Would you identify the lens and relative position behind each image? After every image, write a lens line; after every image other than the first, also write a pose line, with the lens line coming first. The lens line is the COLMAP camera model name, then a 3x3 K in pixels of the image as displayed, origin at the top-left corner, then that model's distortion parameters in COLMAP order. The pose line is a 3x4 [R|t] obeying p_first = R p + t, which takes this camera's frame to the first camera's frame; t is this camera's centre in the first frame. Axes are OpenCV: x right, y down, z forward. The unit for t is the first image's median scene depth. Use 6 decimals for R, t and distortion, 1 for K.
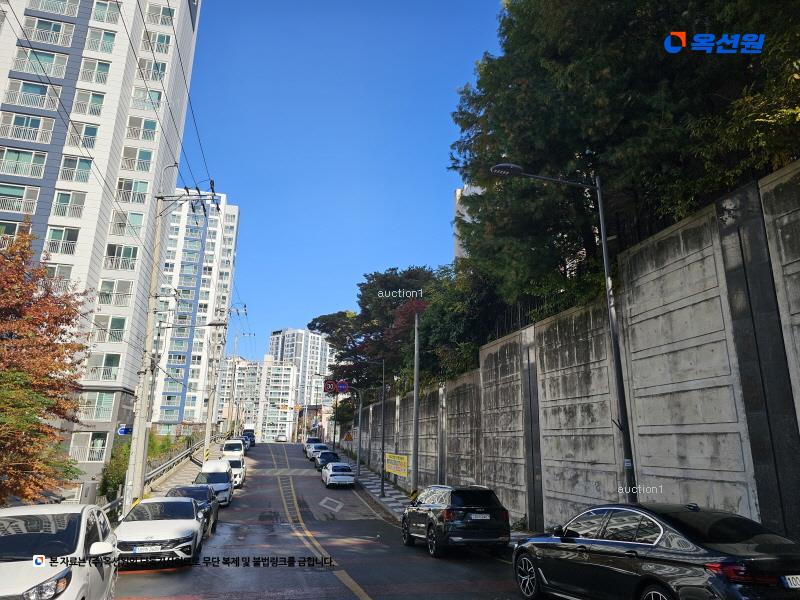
lens RADIAL K [[535.6, 0, 402.3], [0, 535.6, 297.7], [0, 0, 1]] dist [0.053002, -0.033735]
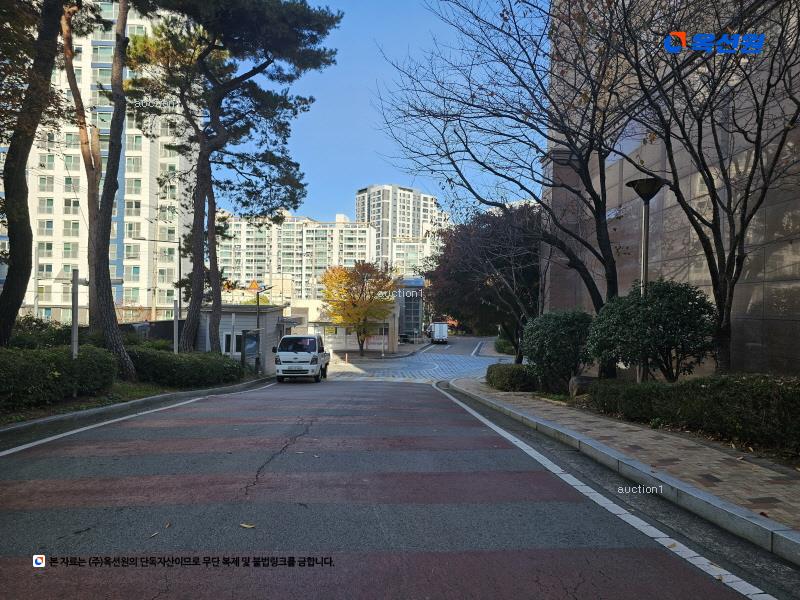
lens RADIAL K [[535.6, 0, 400.9], [0, 535.6, 301.7], [0, 0, 1]] dist [0.053002, -0.033735]
pose [[0.974482, 0.006785, -0.224362, 0.065459], [0.049644, 0.968276, 0.244903, 0.100164], [0.218906, -0.249792, 0.943231, 0.554425]]
